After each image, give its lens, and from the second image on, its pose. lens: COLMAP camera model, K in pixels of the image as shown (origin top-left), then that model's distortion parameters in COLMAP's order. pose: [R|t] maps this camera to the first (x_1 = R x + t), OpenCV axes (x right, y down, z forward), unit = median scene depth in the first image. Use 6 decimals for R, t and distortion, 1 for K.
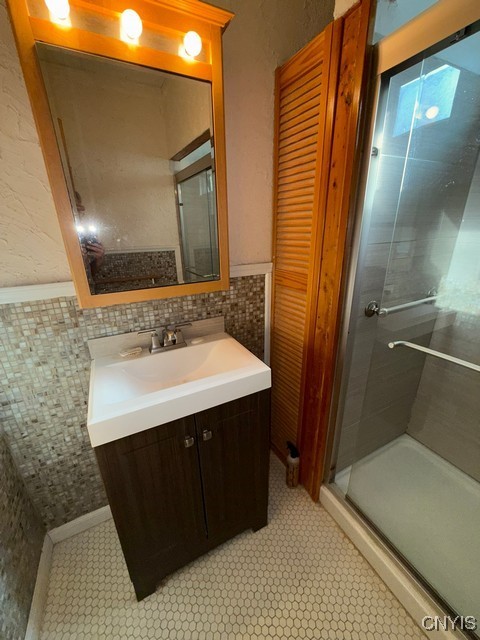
lens RADIAL K [[256.6, 0, 238.0], [0, 256.6, 322.3], [0, 0, 1]] dist [-0.006296, 0.000173]
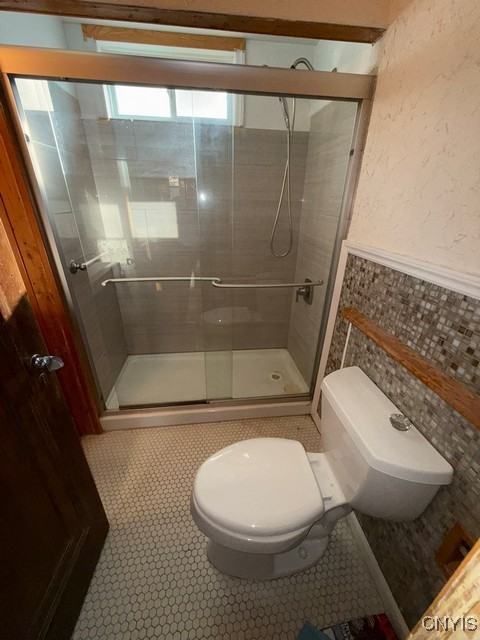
lens RADIAL K [[256.6, 0, 238.9], [0, 256.6, 319.8], [0, 0, 1]] dist [-0.006296, 0.000173]
pose [[0.356558, -0.379956, 0.853522, -0.362437], [0.294964, 0.912624, 0.283045, 0.070714], [-0.886489, 0.150836, 0.437477, -0.237545]]
